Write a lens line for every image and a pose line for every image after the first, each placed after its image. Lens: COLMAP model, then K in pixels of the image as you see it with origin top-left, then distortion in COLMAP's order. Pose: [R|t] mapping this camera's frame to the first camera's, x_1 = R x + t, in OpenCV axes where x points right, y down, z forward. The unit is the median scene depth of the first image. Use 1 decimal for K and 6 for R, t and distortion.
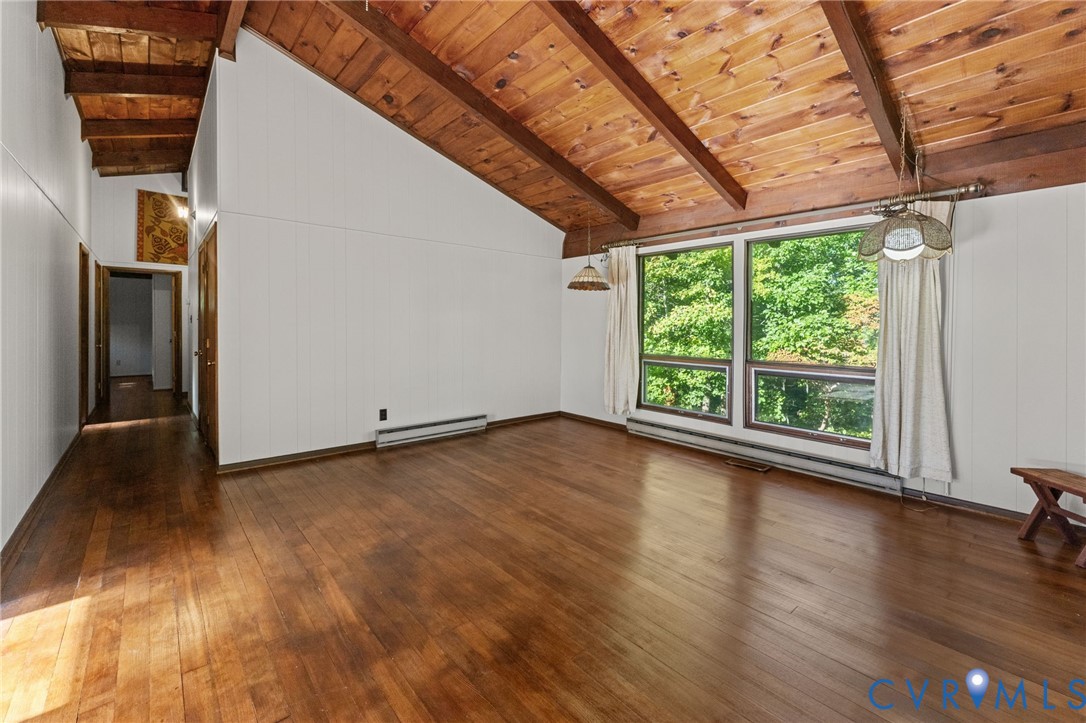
lens RADIAL K [[441.4, 0, 573.6], [0, 441.4, 335.9], [0, 0, 1]] dist [0.001426, 0.000251]
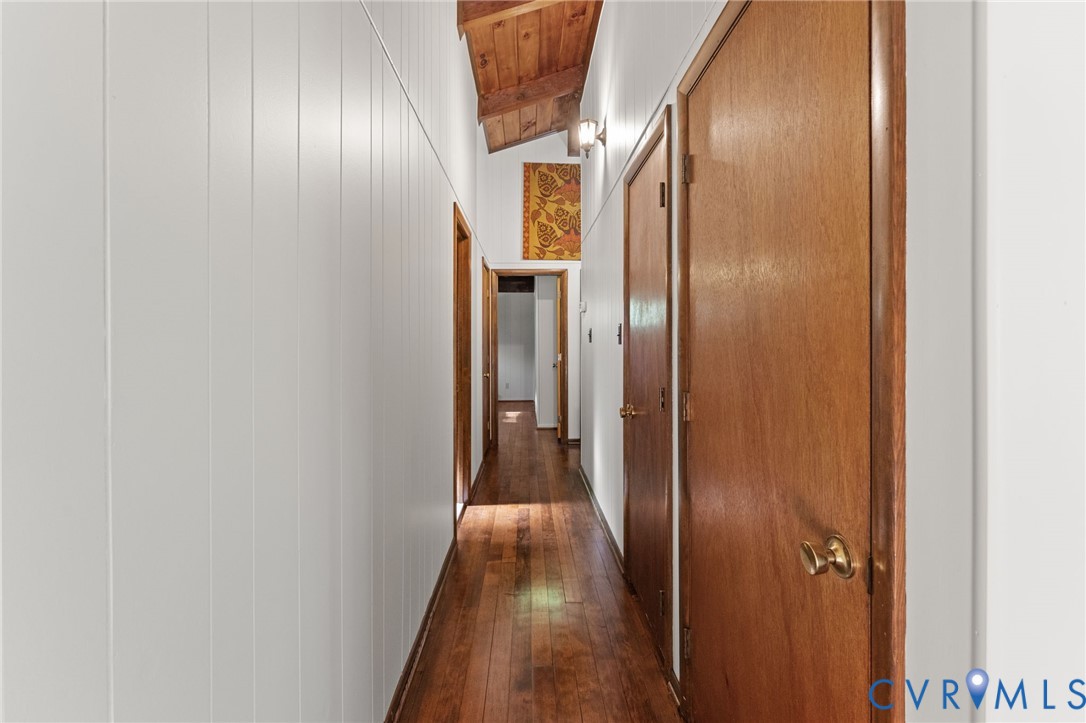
lens RADIAL K [[441.4, 0, 573.6], [0, 441.4, 335.9], [0, 0, 1]] dist [0.001426, 0.000251]
pose [[0.791542, -0.018668, -0.610830, -0.464310], [0.003432, 0.999653, -0.026104, -0.020396], [0.611106, 0.018566, 0.791331, 0.462274]]
